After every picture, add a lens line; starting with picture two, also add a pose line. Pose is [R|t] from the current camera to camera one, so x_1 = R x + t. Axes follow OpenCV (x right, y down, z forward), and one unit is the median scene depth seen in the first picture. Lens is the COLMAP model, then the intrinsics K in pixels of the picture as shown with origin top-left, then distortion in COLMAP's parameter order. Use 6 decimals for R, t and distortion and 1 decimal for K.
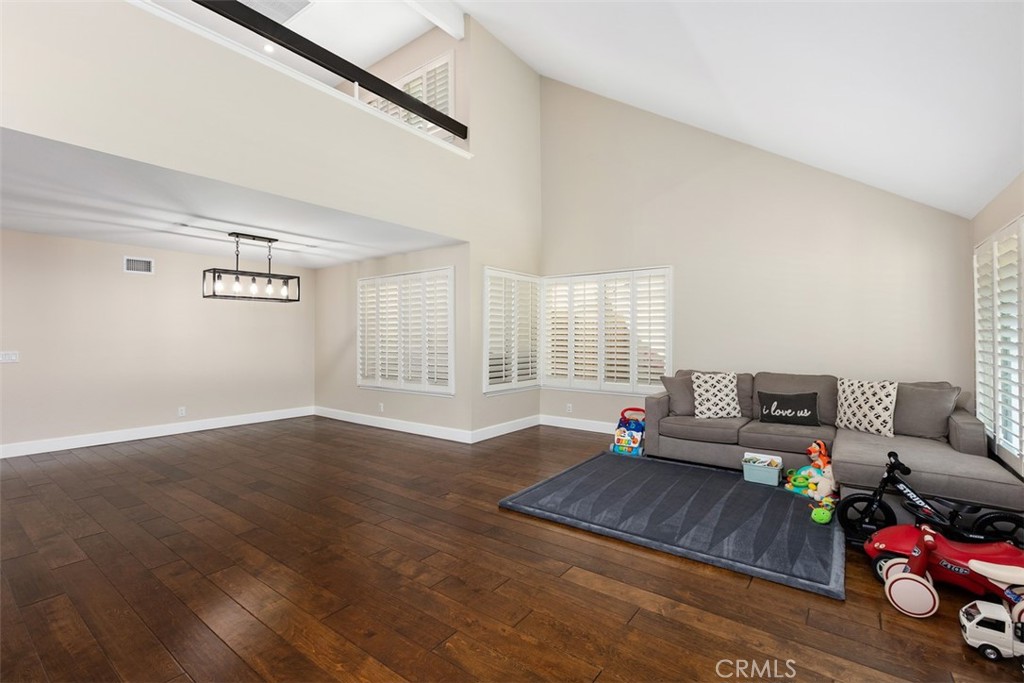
lens RADIAL K [[455.3, 0, 510.3], [0, 455.3, 331.1], [0, 0, 1]] dist [-0.001661, 0.000203]
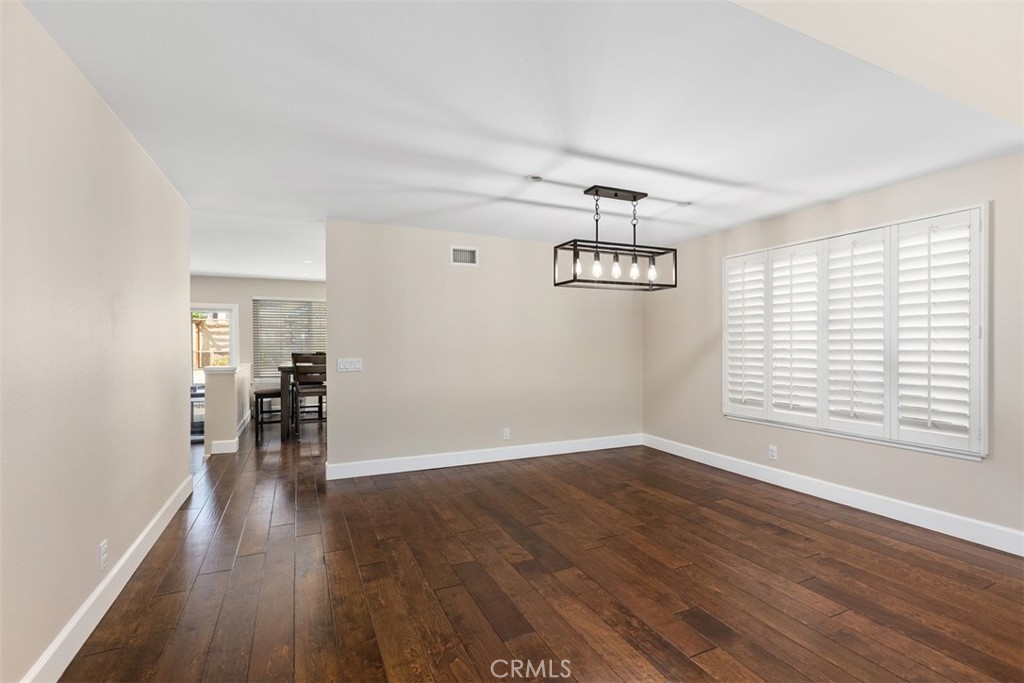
lens RADIAL K [[455.3, 0, 513.1], [0, 455.3, 345.4], [0, 0, 1]] dist [-0.001661, 0.000203]
pose [[0.887710, 0.003020, -0.460394, -0.370869], [0.005575, 0.999835, 0.017306, 0.005039], [0.460370, -0.017930, 0.887546, 0.314535]]
